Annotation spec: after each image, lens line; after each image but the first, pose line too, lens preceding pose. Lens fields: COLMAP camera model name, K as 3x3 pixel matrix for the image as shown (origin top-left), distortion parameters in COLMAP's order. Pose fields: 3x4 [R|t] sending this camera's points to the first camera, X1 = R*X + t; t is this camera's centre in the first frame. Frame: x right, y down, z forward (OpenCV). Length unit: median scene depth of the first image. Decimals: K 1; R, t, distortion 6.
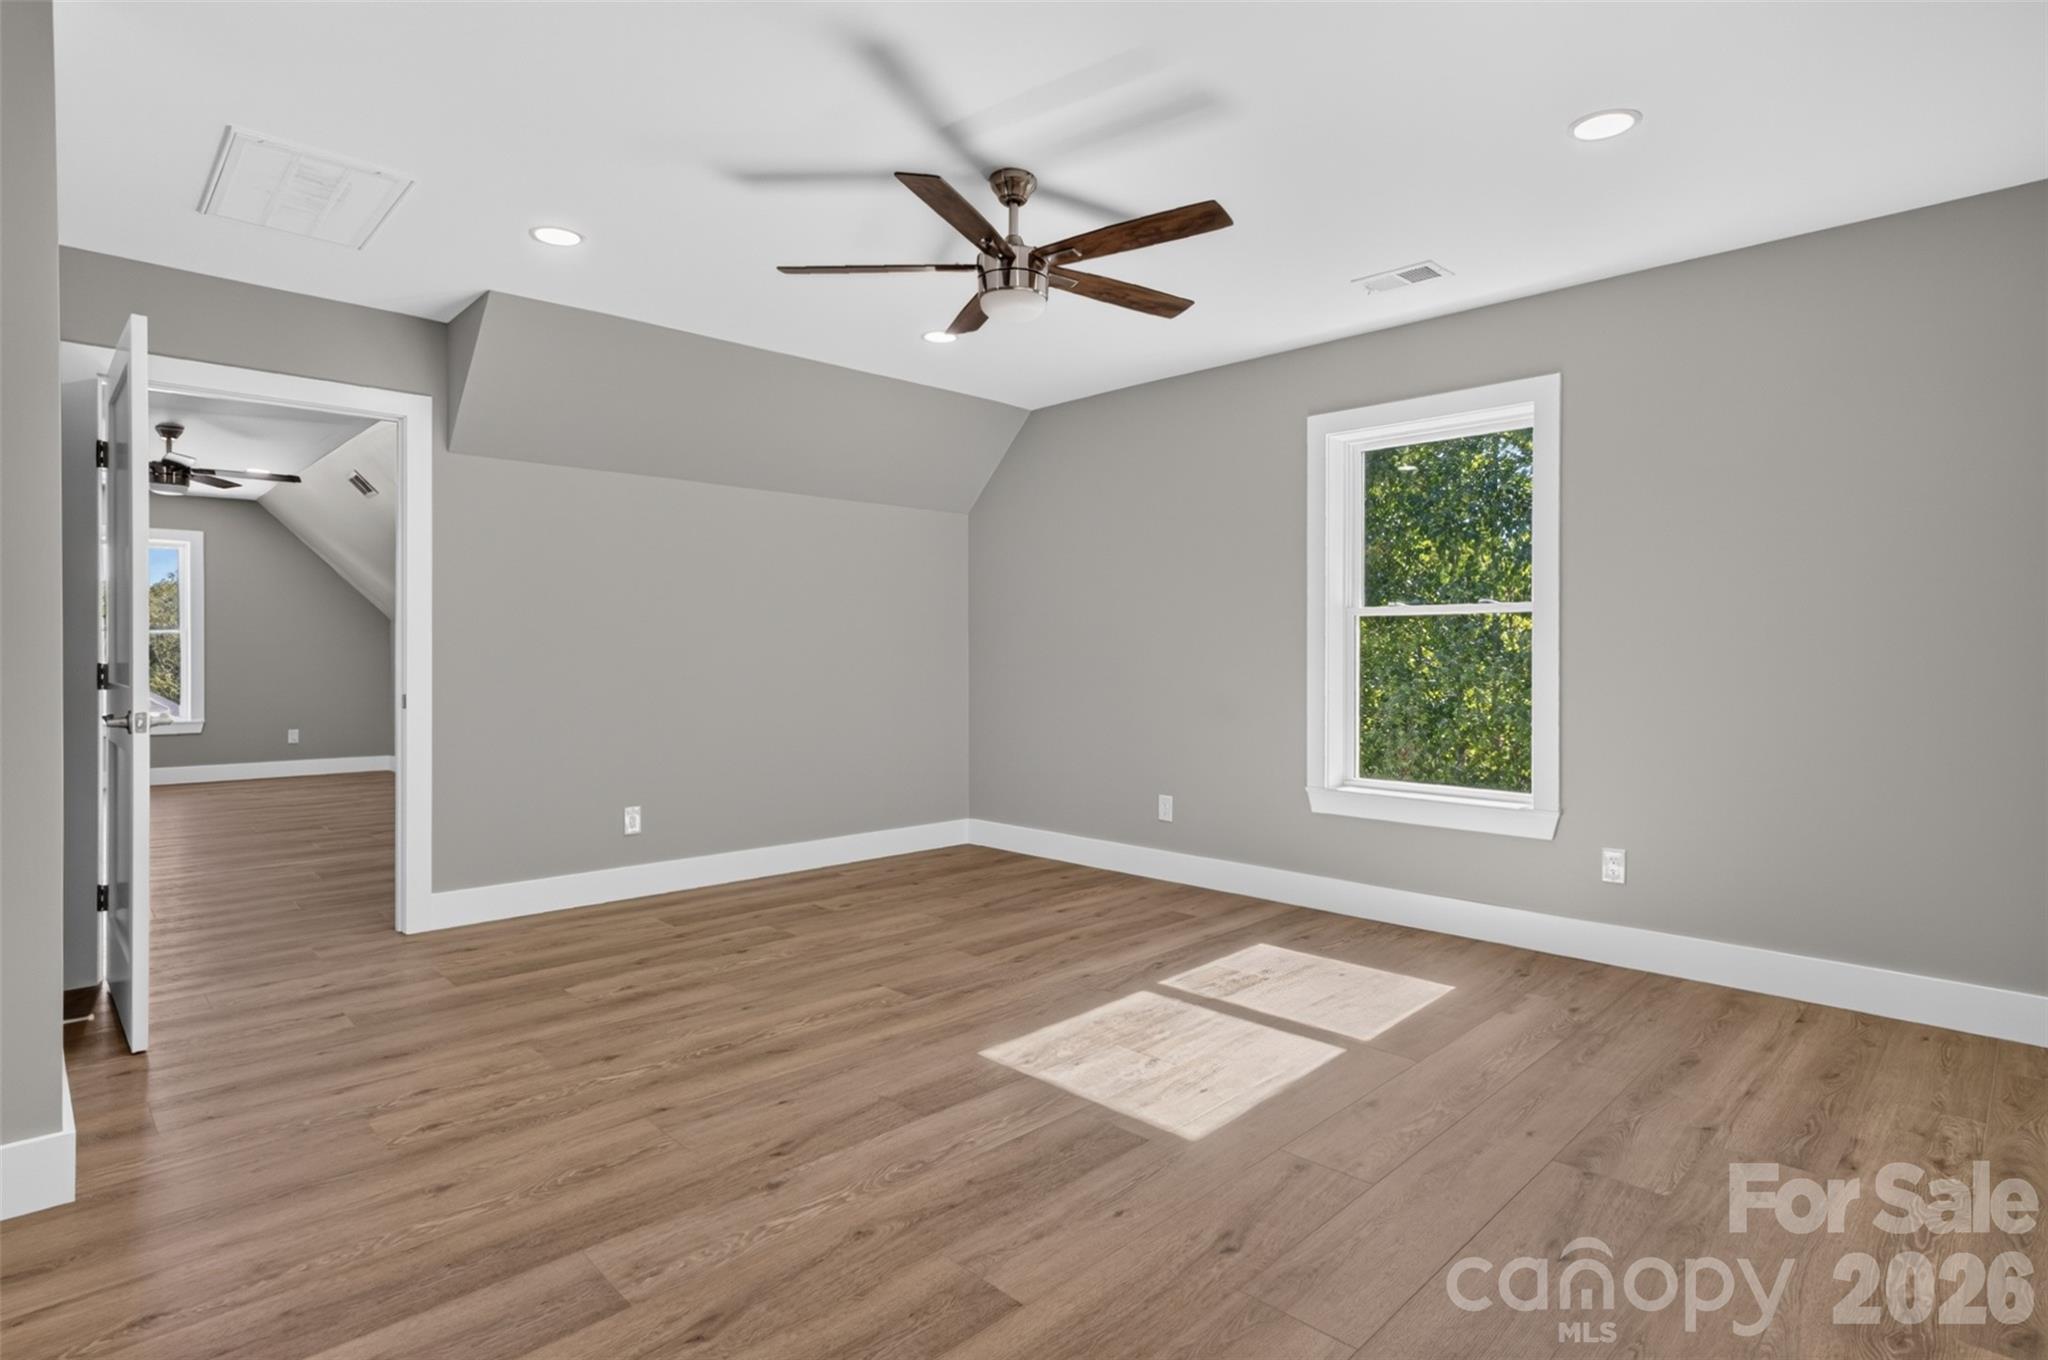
lens RADIAL K [[1014.6, 0, 1029.6], [0, 1014.6, 658.3], [0, 0, 1]] dist [-0.018440, -0.000120]
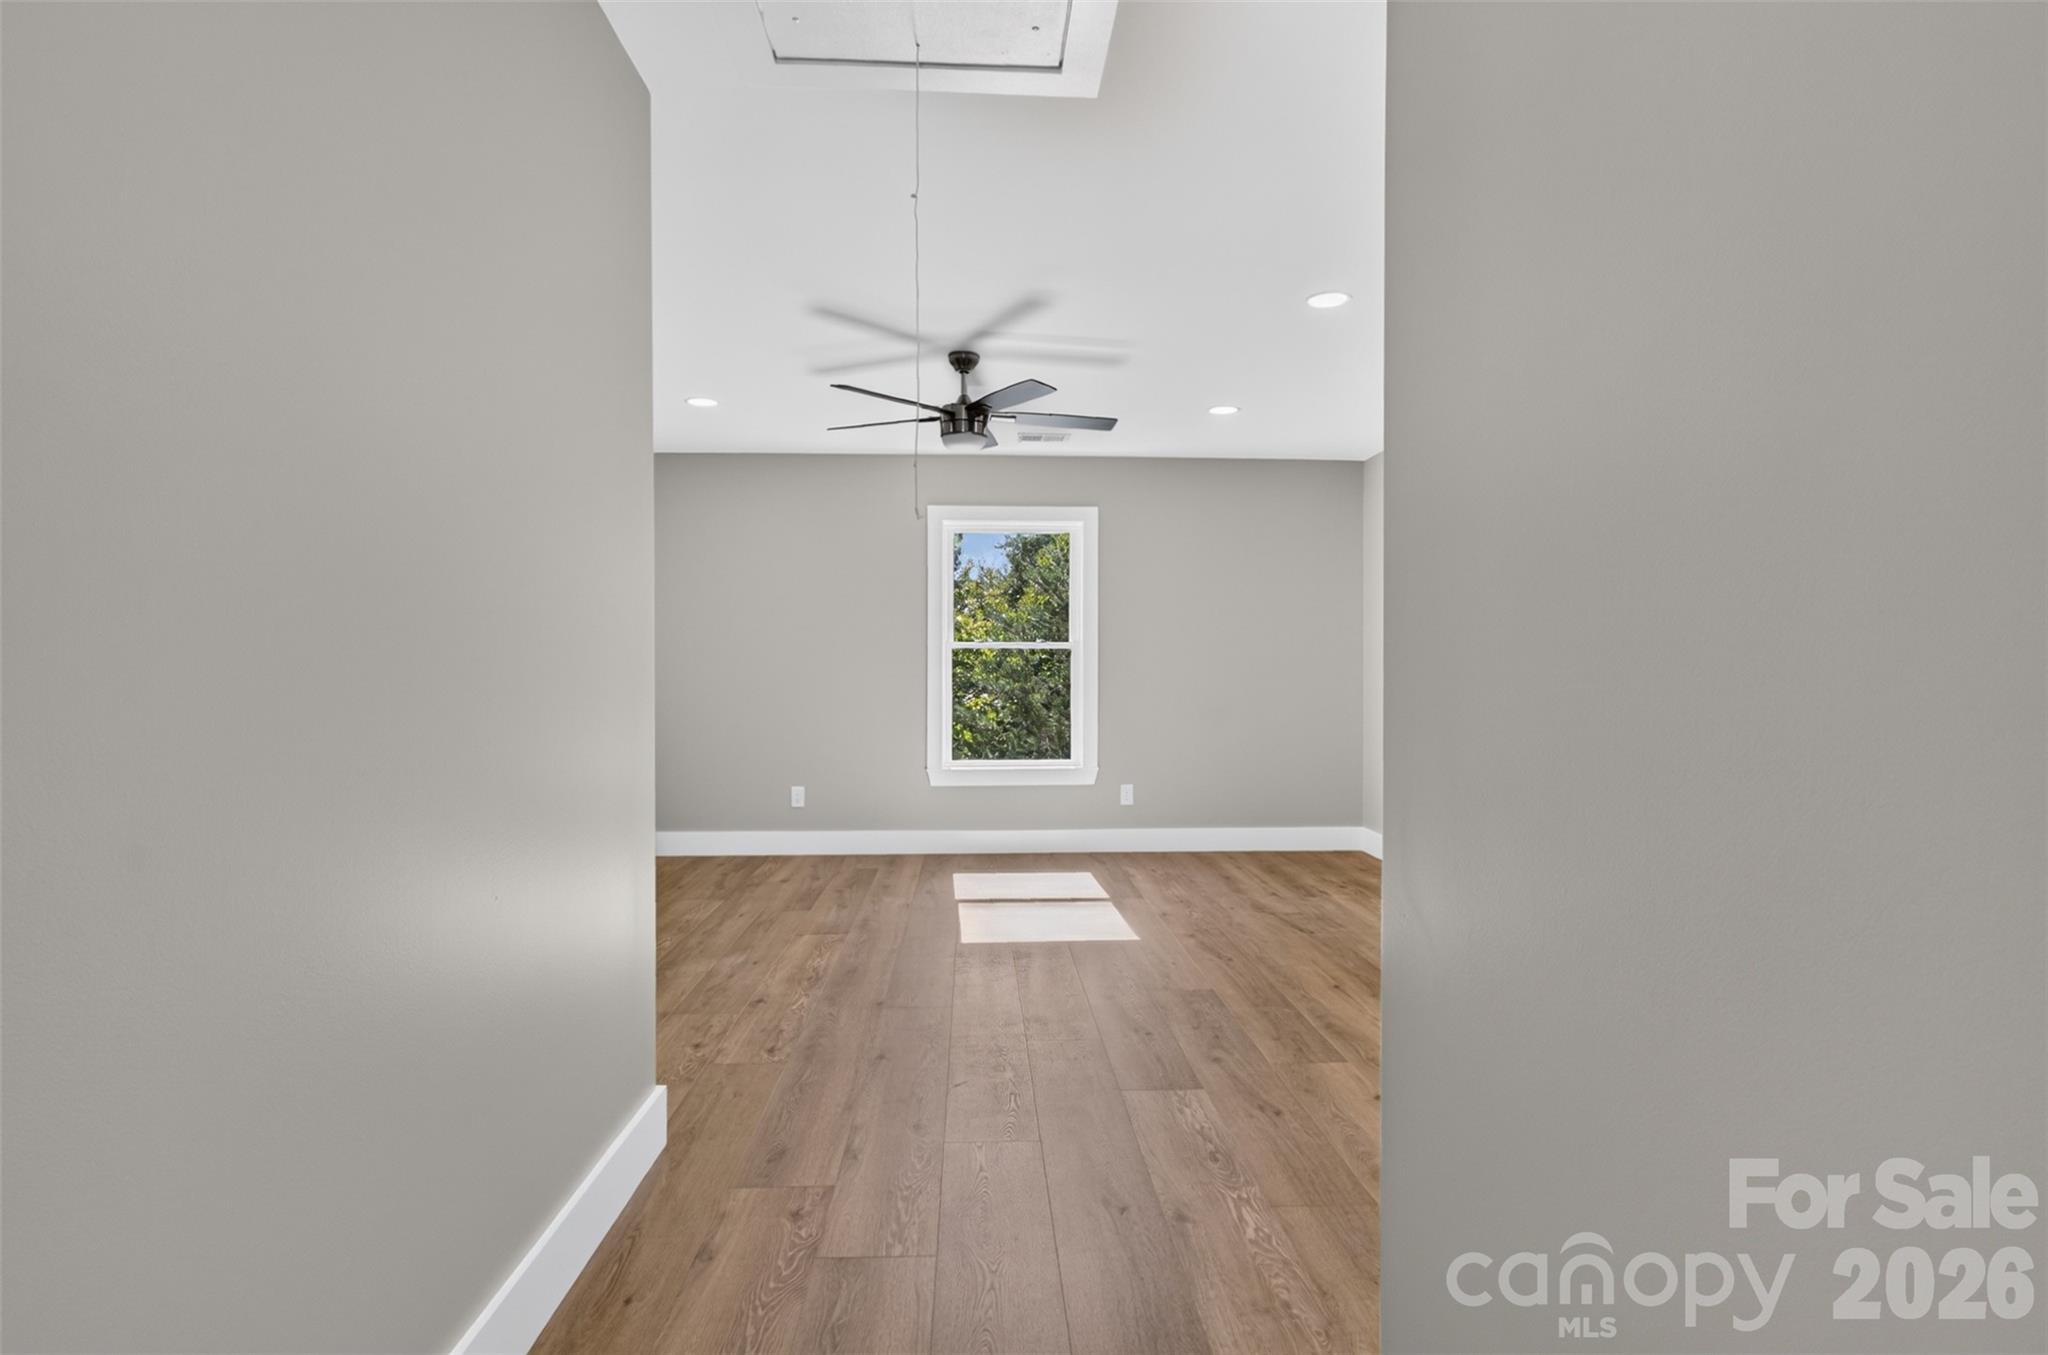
lens RADIAL K [[965.7, 0, 1024.0], [0, 965.7, 677.5], [0, 0, 1]] dist [-0.014387, -0.000749]
pose [[0.700734, -0.004196, 0.713410, -0.829079], [0.002085, 0.999990, 0.003834, -0.004745], [-0.713419, -0.001199, 0.700736, -0.050592]]
